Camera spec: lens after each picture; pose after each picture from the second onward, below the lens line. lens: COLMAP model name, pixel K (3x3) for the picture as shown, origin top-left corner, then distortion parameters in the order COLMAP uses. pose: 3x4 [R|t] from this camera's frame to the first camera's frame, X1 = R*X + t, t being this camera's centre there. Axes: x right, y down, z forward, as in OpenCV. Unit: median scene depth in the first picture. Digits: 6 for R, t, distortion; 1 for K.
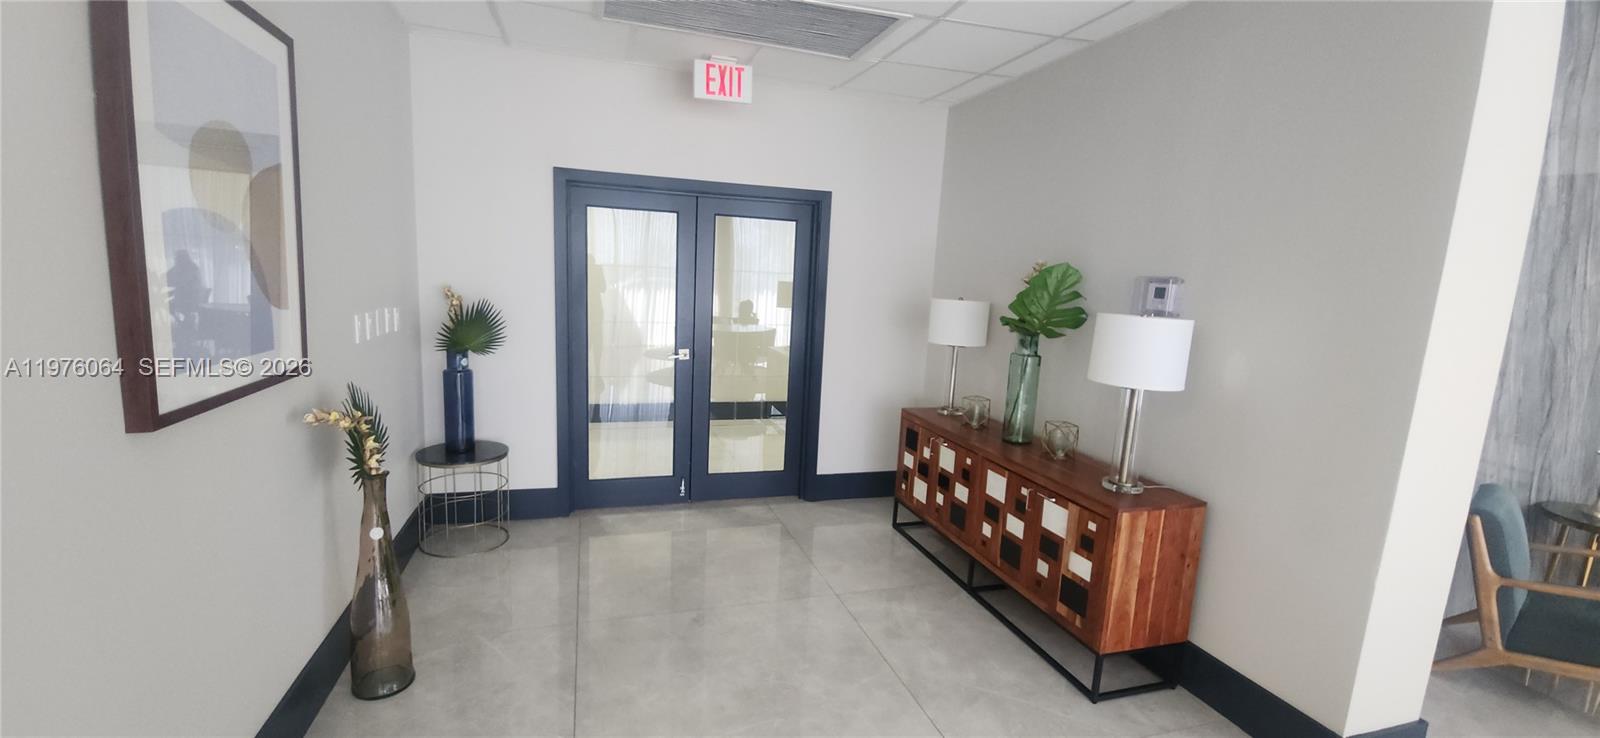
lens RADIAL K [[654.7, 0, 801.1], [0, 654.7, 369.7], [0, 0, 1]] dist [0.010004, -0.004991]
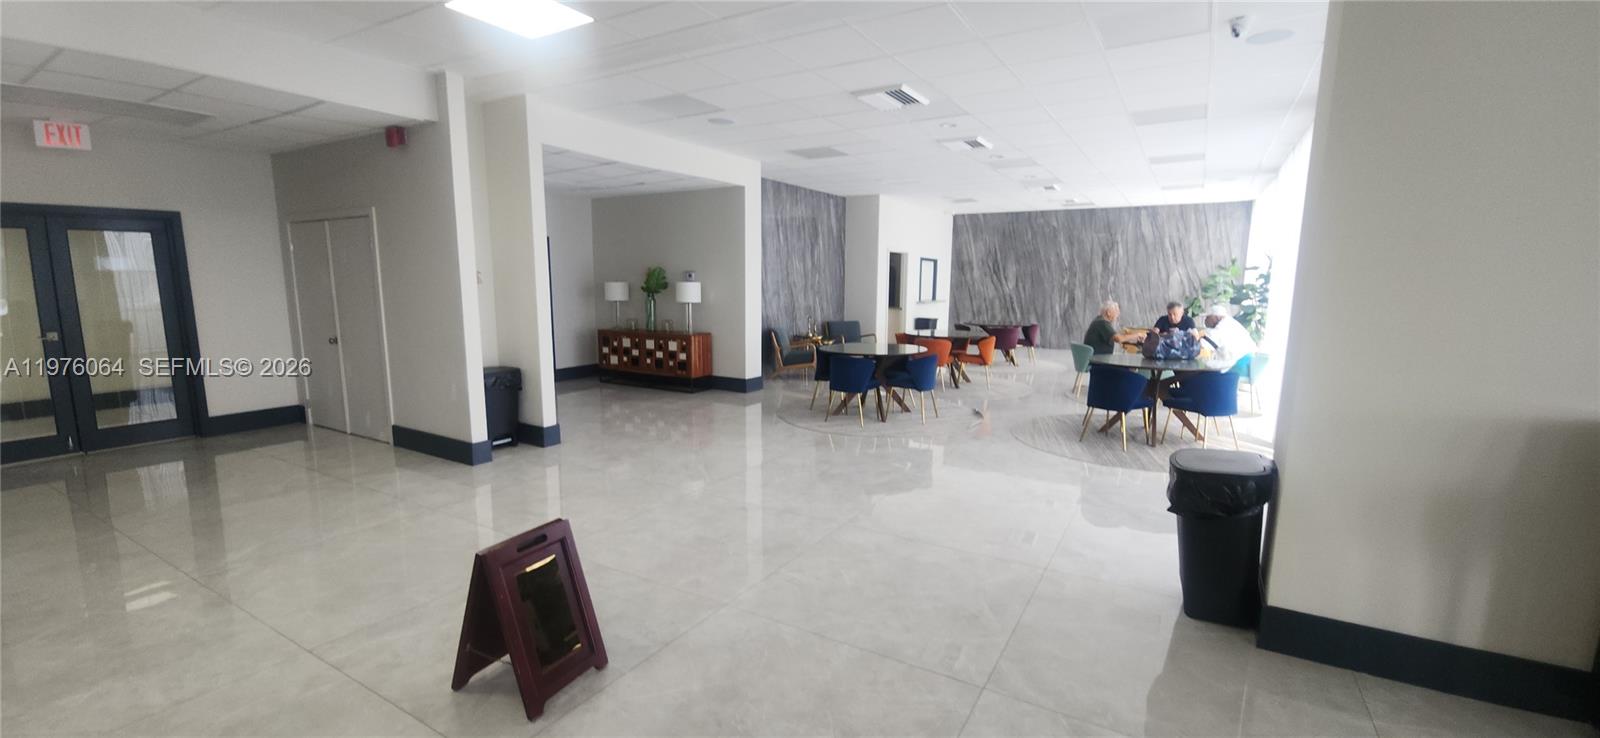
lens RADIAL K [[654.7, 0, 800.9], [0, 654.7, 371.0], [0, 0, 1]] dist [0.010004, -0.004991]
pose [[0.750527, -0.143473, 0.645078, -1.087959], [0.135003, 0.988849, 0.062860, 0.200982], [-0.646903, 0.039909, 0.761527, -1.637577]]
